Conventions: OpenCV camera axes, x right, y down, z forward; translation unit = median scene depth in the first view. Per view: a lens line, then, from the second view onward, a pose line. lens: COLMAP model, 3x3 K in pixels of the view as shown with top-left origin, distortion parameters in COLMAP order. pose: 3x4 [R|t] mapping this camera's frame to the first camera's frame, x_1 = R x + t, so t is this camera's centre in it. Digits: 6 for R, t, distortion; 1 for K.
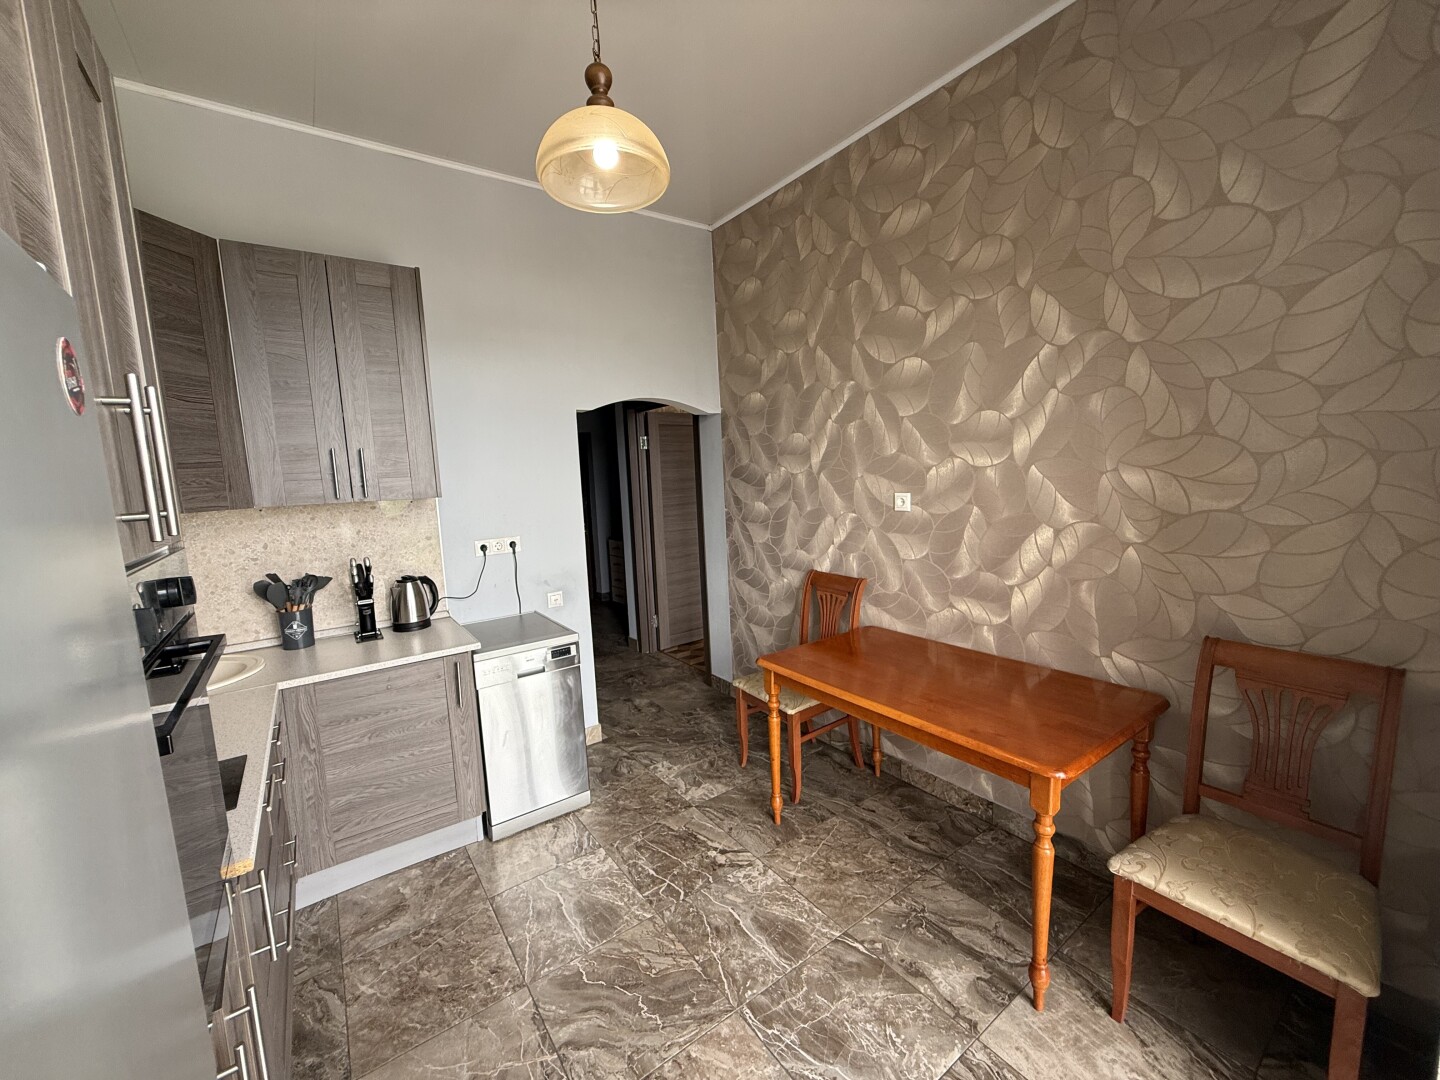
lens RADIAL K [[571.9, 0, 713.4], [0, 571.9, 539.9], [0, 0, 1]] dist [0.000160, 0.000287]
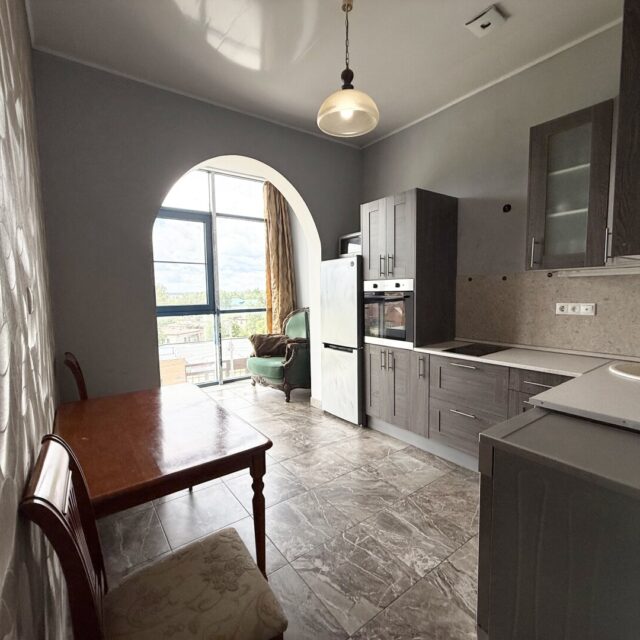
lens RADIAL K [[338.8, 0, 314.7], [0, 338.8, 319.4], [0, 0, 1]] dist [0.001188, -0.000652]
pose [[-0.997894, 0.064846, -0.001402, -0.012904], [0.063188, 0.976813, 0.204559, -0.123435], [0.014634, 0.204039, -0.978853, 1.633301]]
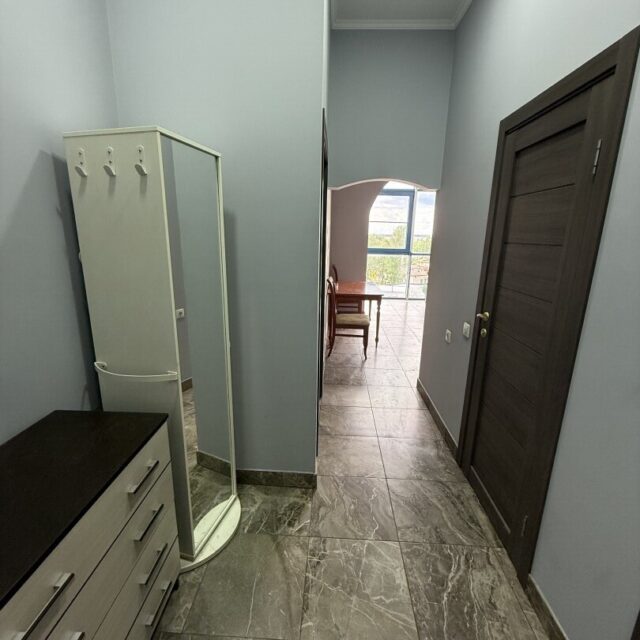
lens RADIAL K [[338.8, 0, 319.2], [0, 338.8, 318.7], [0, 0, 1]] dist [0.001188, -0.000652]
pose [[-0.788332, -0.121685, 0.603097, -0.553781], [0.091696, 0.946060, 0.310744, -0.083625], [-0.608379, 0.300271, -0.734651, 1.007428]]
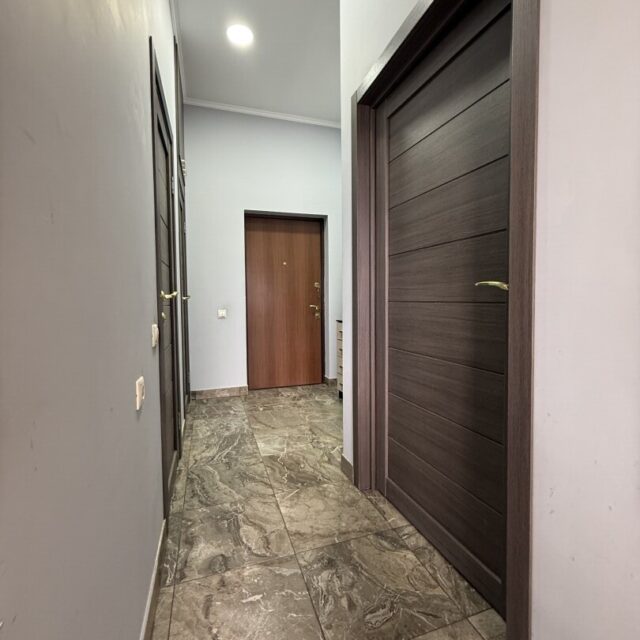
lens RADIAL K [[338.8, 0, 319.9], [0, 338.8, 319.6], [0, 0, 1]] dist [0.001188, -0.000652]
pose [[0.956838, 0.046737, -0.286840, 0.133312], [-0.064833, 0.996439, -0.053911, 0.279682], [0.283299, 0.070181, 0.956460, -0.439448]]
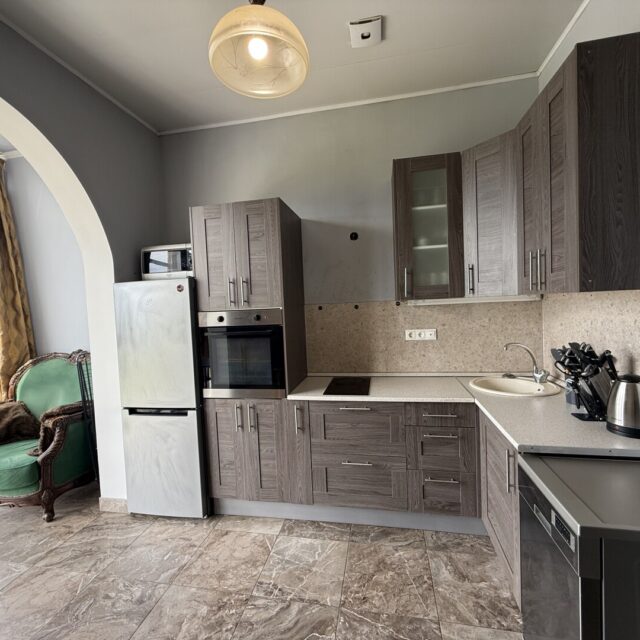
lens RADIAL K [[338.8, 0, 316.2], [0, 338.8, 320.0], [0, 0, 1]] dist [0.001188, -0.000652]
pose [[-0.724769, 0.106894, -0.680649, 0.213563], [-0.007711, 0.986571, 0.163149, -0.123351], [0.688949, 0.123494, -0.714212, 1.180027]]
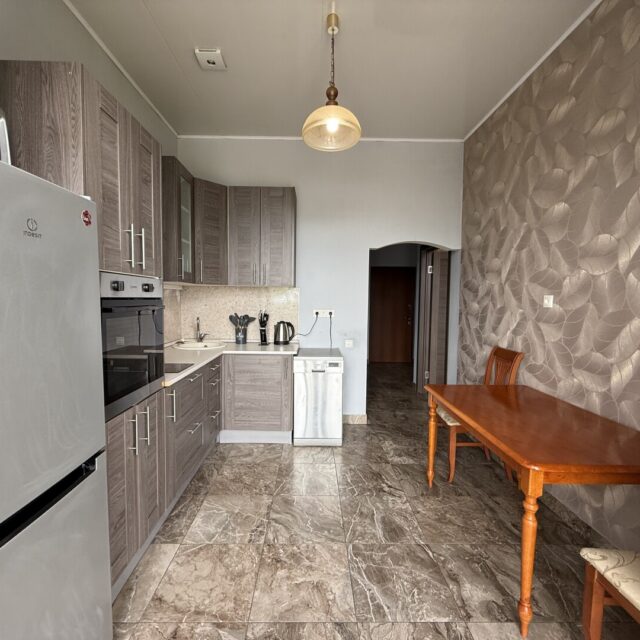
lens RADIAL K [[338.8, 0, 316.3], [0, 338.8, 320.3], [0, 0, 1]] dist [0.001188, -0.000652]
pose [[0.821173, 0.089576, -0.563605, 0.388526], [-0.116207, 0.993159, -0.011466, 0.068625], [0.558722, 0.074910, 0.825965, -0.045232]]
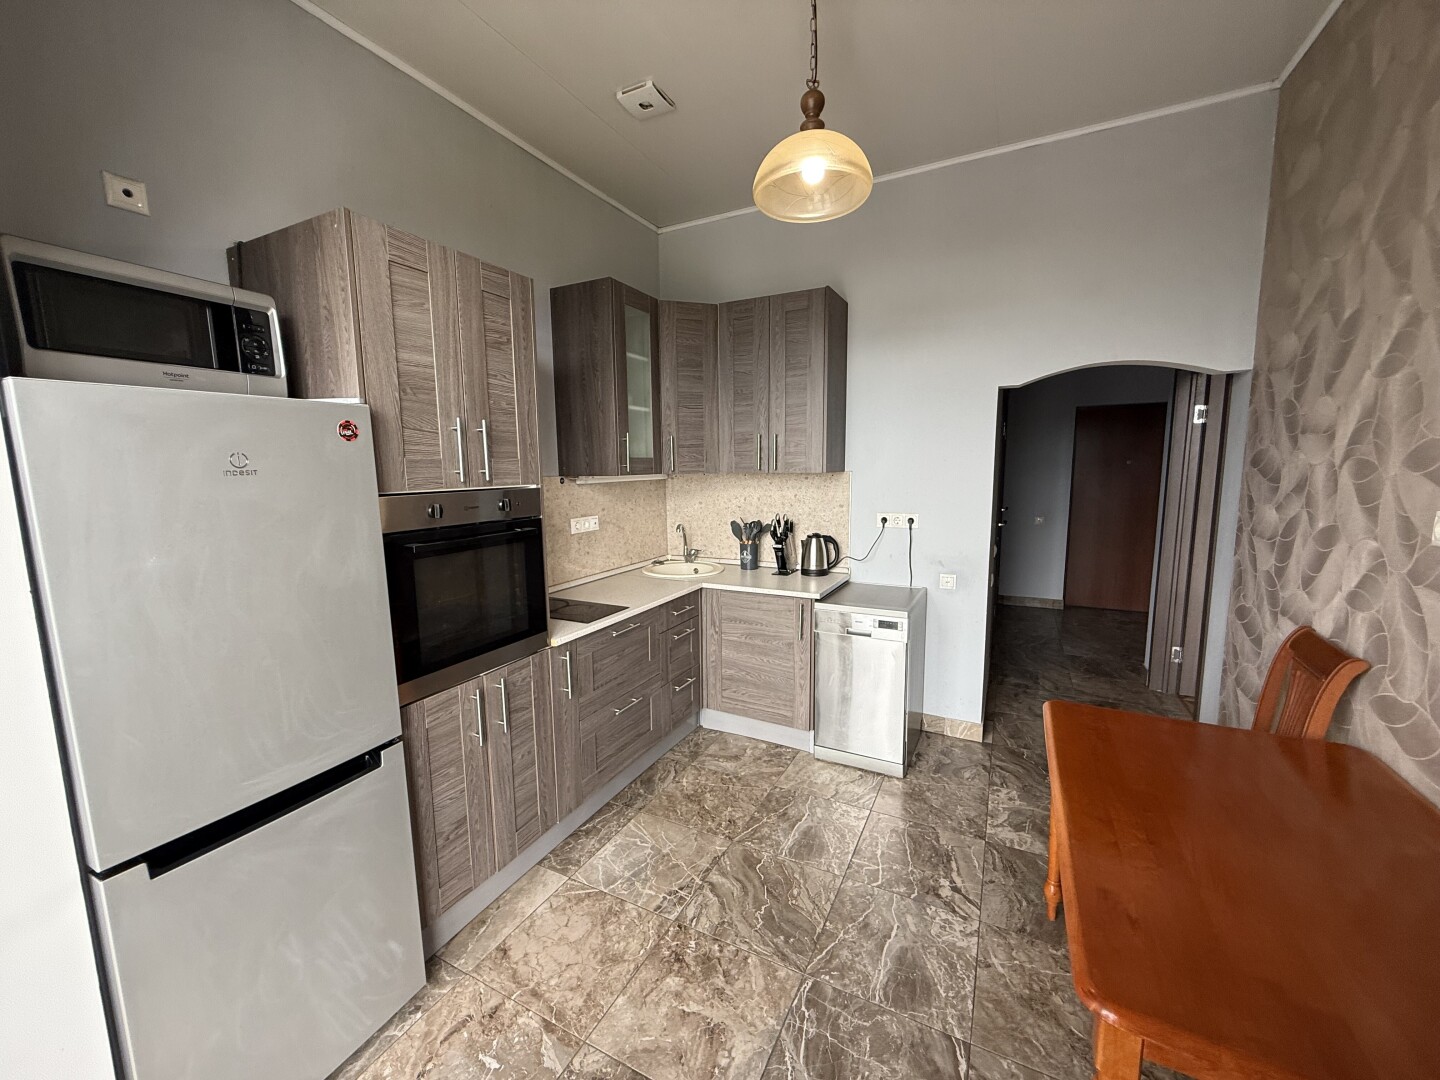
lens RADIAL K [[571.9, 0, 714.0], [0, 571.9, 540.1], [0, 0, 1]] dist [0.000160, 0.000287]
pose [[0.457246, 0.155271, -0.875681, 0.550774], [-0.115287, 0.986681, 0.114755, -0.048077], [0.881836, 0.048484, 0.469057, 0.233246]]
